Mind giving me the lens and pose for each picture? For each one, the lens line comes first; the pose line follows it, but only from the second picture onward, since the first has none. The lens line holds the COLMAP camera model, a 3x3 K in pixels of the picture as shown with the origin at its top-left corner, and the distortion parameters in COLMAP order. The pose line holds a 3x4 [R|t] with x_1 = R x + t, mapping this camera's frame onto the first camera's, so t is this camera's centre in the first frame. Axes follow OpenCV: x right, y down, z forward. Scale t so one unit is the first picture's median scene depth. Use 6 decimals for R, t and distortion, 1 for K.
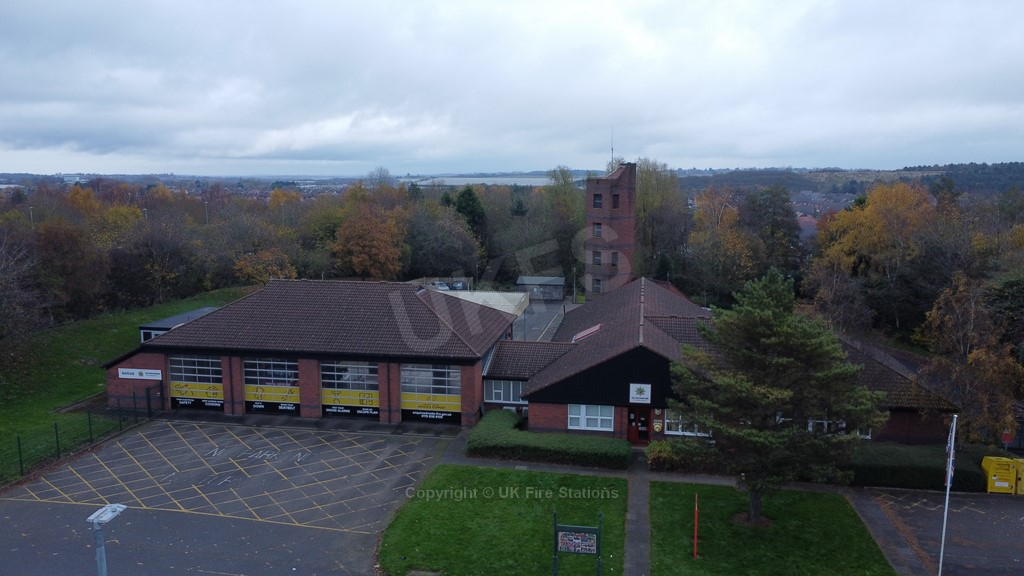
lens RADIAL K [[763.8, 0, 517.8], [0, 763.8, 291.7], [0, 0, 1]] dist [0.004512, -0.006749]
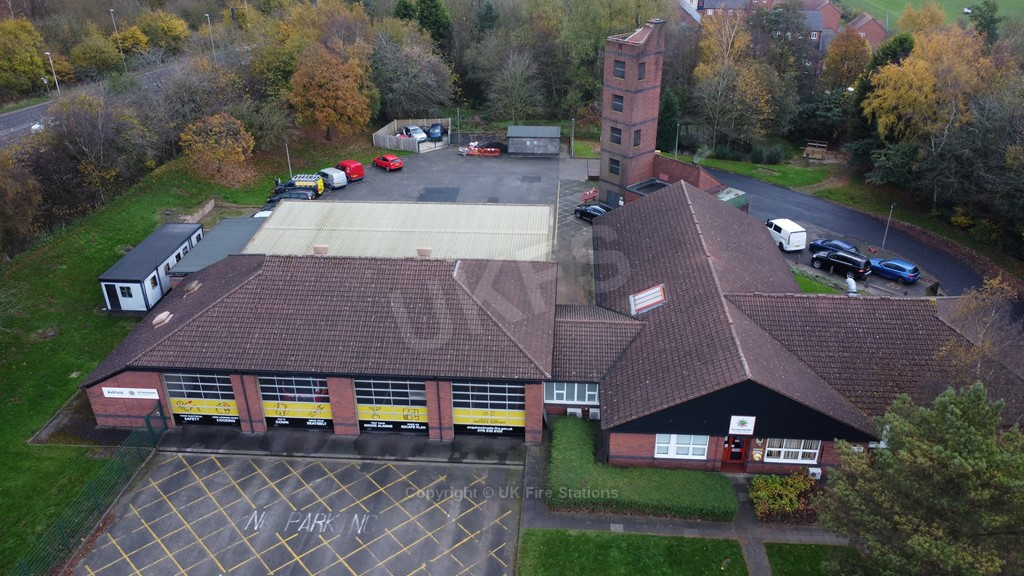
lens RADIAL K [[763.8, 0, 517.5], [0, 763.8, 288.2], [0, 0, 1]] dist [0.004512, -0.006749]
pose [[0.995598, -0.050806, 0.078759, -0.138305], [0.022360, 0.944817, 0.326833, -0.270659], [-0.091018, -0.323634, 0.941794, 0.220500]]
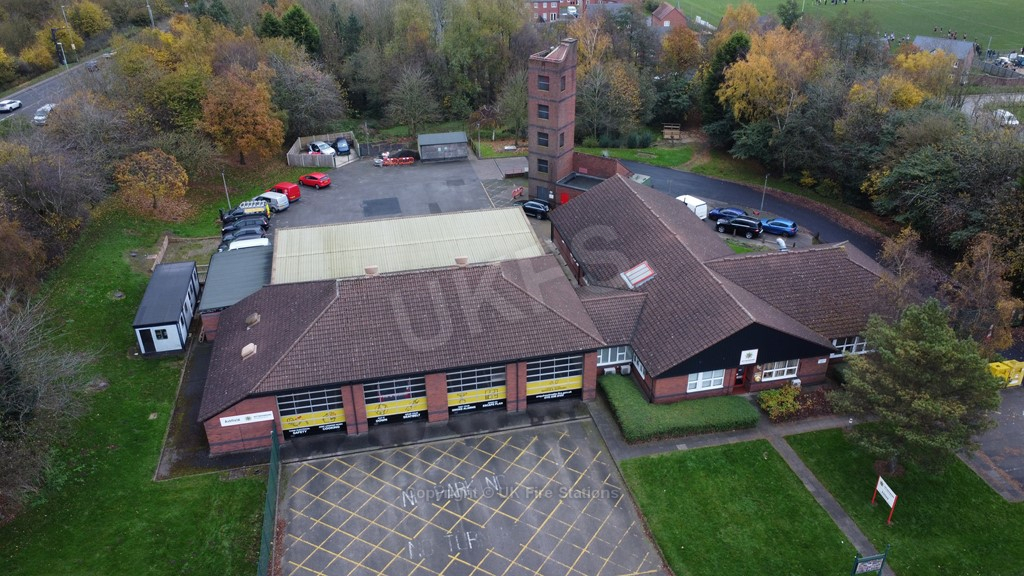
lens RADIAL K [[763.8, 0, 515.1], [0, 763.8, 287.6], [0, 0, 1]] dist [0.004512, -0.006749]
pose [[0.928000, -0.188135, 0.321592, -0.473632], [0.064650, 0.931364, 0.358304, -0.366131], [-0.366929, -0.311715, 0.876468, 0.112642]]
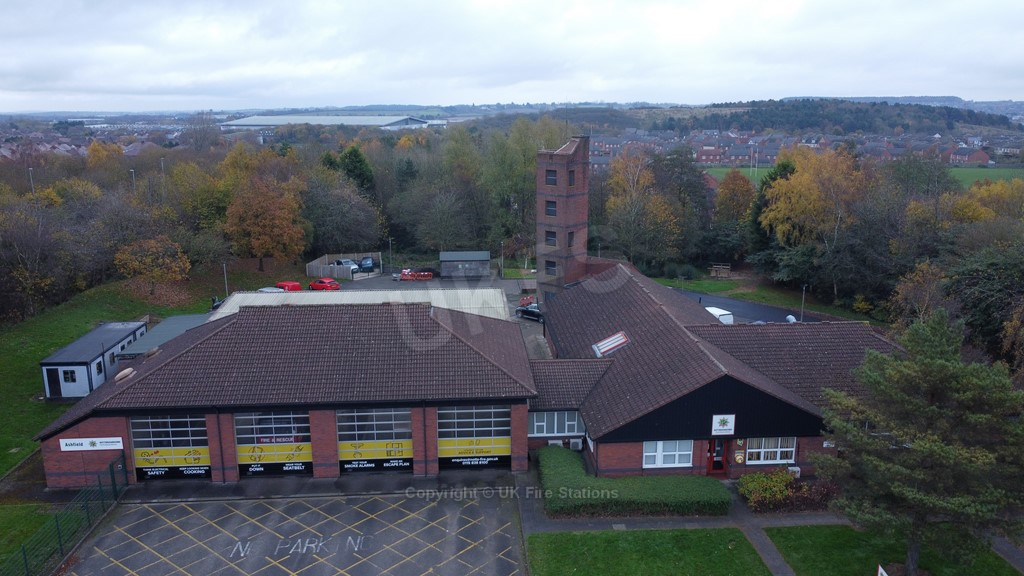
lens RADIAL K [[763.8, 0, 516.0], [0, 763.8, 290.7], [0, 0, 1]] dist [0.004512, -0.006749]
pose [[0.973099, -0.057500, 0.223095, -0.244030], [0.039137, 0.995536, 0.085881, -0.101608], [-0.227038, -0.074840, 0.971006, 0.158124]]
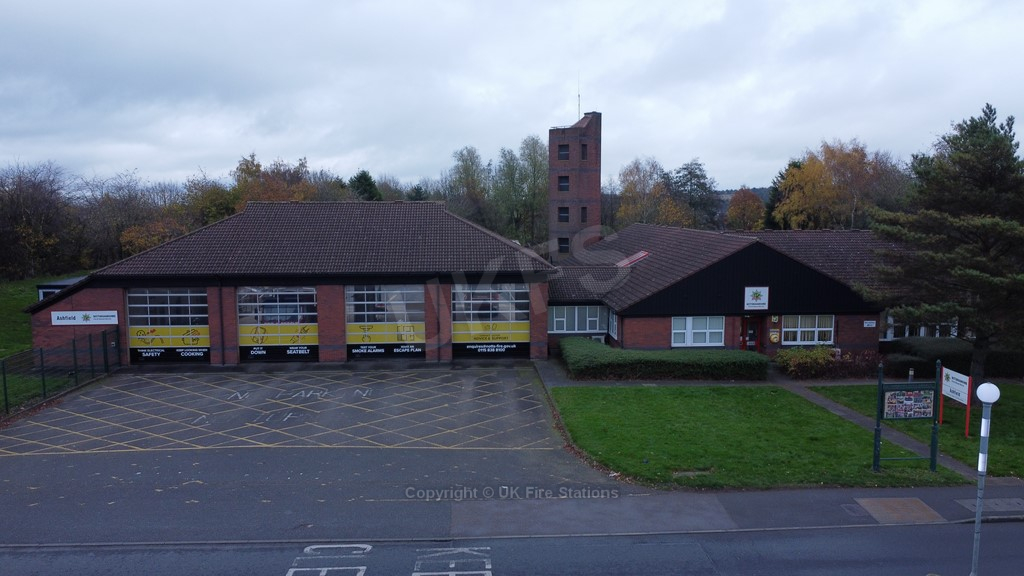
lens RADIAL K [[763.8, 0, 516.1], [0, 763.8, 289.9], [0, 0, 1]] dist [0.004512, -0.006749]
pose [[0.974396, -0.029859, 0.222847, -0.260126], [0.039306, 0.998501, -0.038079, 0.128641], [-0.221376, 0.045863, 0.974110, 0.195254]]
